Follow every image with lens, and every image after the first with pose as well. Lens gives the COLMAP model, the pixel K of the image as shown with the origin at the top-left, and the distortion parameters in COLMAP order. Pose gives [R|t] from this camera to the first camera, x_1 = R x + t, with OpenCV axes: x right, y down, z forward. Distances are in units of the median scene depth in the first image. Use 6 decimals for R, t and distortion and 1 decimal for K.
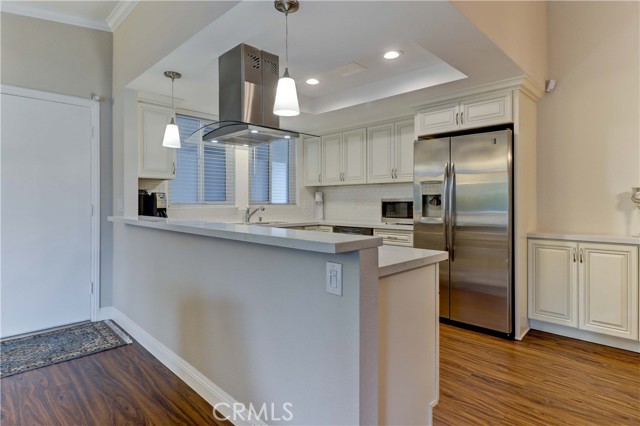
lens RADIAL K [[341.7, 0, 321.2], [0, 341.7, 200.4], [0, 0, 1]] dist [0.005095, -0.002505]
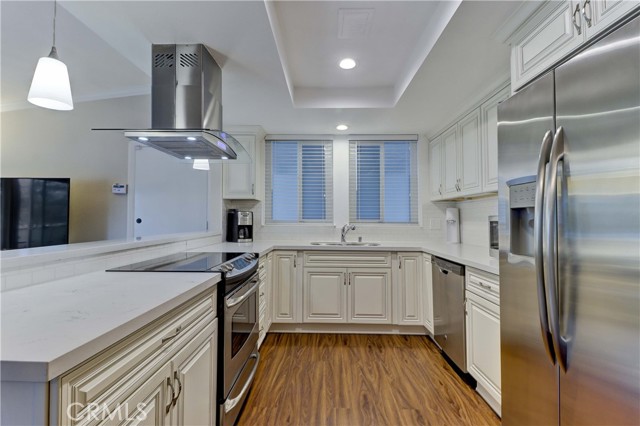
lens RADIAL K [[295.5, 0, 319.1], [0, 295.5, 208.4], [0, 0, 1]] dist [0.020366, -0.012629]
pose [[0.692661, -0.021937, -0.720930, 0.435596], [-0.002079, 0.999472, -0.032410, -0.001390], [0.721260, 0.023948, 0.692250, 0.538058]]
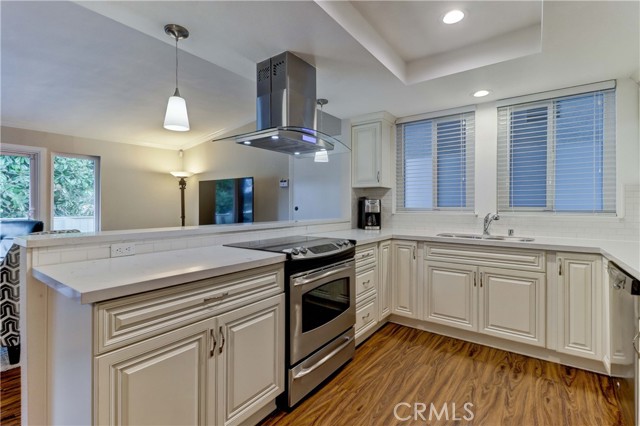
lens RADIAL K [[295.5, 0, 322.3], [0, 295.5, 206.8], [0, 0, 1]] dist [0.020366, -0.012629]
pose [[0.157804, 0.002023, -0.987468, 0.516597], [0.001795, 0.999996, 0.002336, -0.000196], [0.987469, -0.002141, 0.157800, 0.730150]]
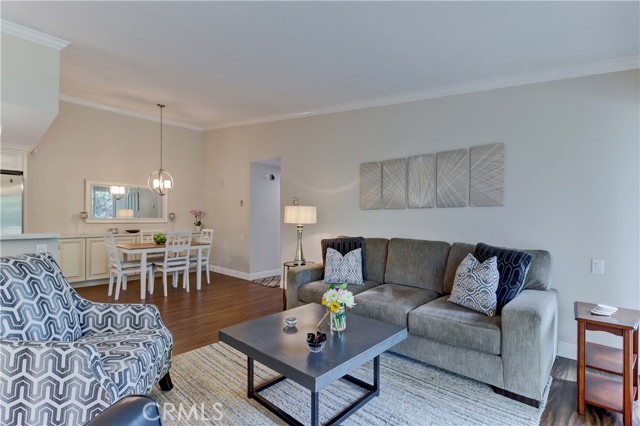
lens RADIAL K [[295.5, 0, 310.4], [0, 295.5, 217.0], [0, 0, 1]] dist [0.020366, -0.012629]
pose [[-0.040611, 0.002034, 0.999173, -0.859170], [-0.006409, 0.999977, -0.002296, -0.008596], [-0.999154, -0.006497, -0.040597, -0.313341]]
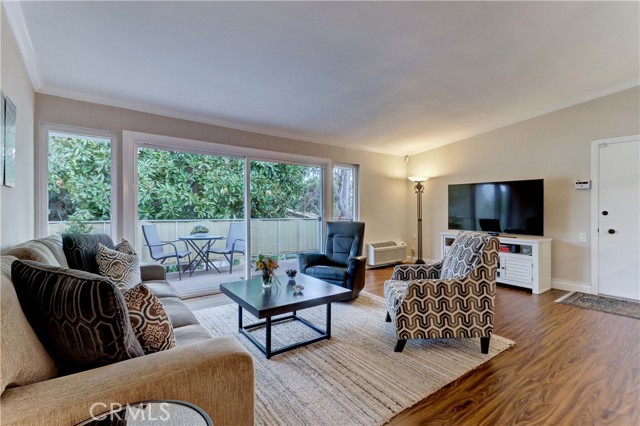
lens RADIAL K [[295.5, 0, 319.6], [0, 295.5, 212.0], [0, 0, 1]] dist [0.020366, -0.012629]
pose [[-0.159009, 0.008732, -0.987239, 0.537113], [-0.004838, 0.999942, 0.009624, -0.001826], [0.987265, 0.006307, -0.158958, -0.138306]]
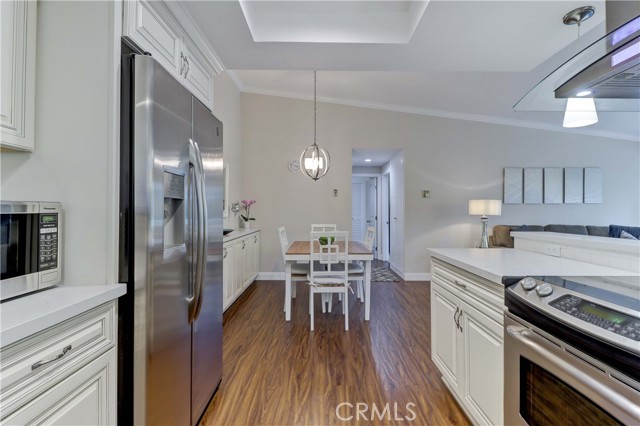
lens RADIAL K [[295.5, 0, 327.8], [0, 295.5, 211.2], [0, 0, 1]] dist [0.020366, -0.012629]
pose [[-0.714601, -0.005224, 0.699513, -0.098090], [-0.007060, 0.999975, 0.000256, 0.001793], [-0.699497, -0.004756, -0.714620, 1.166623]]
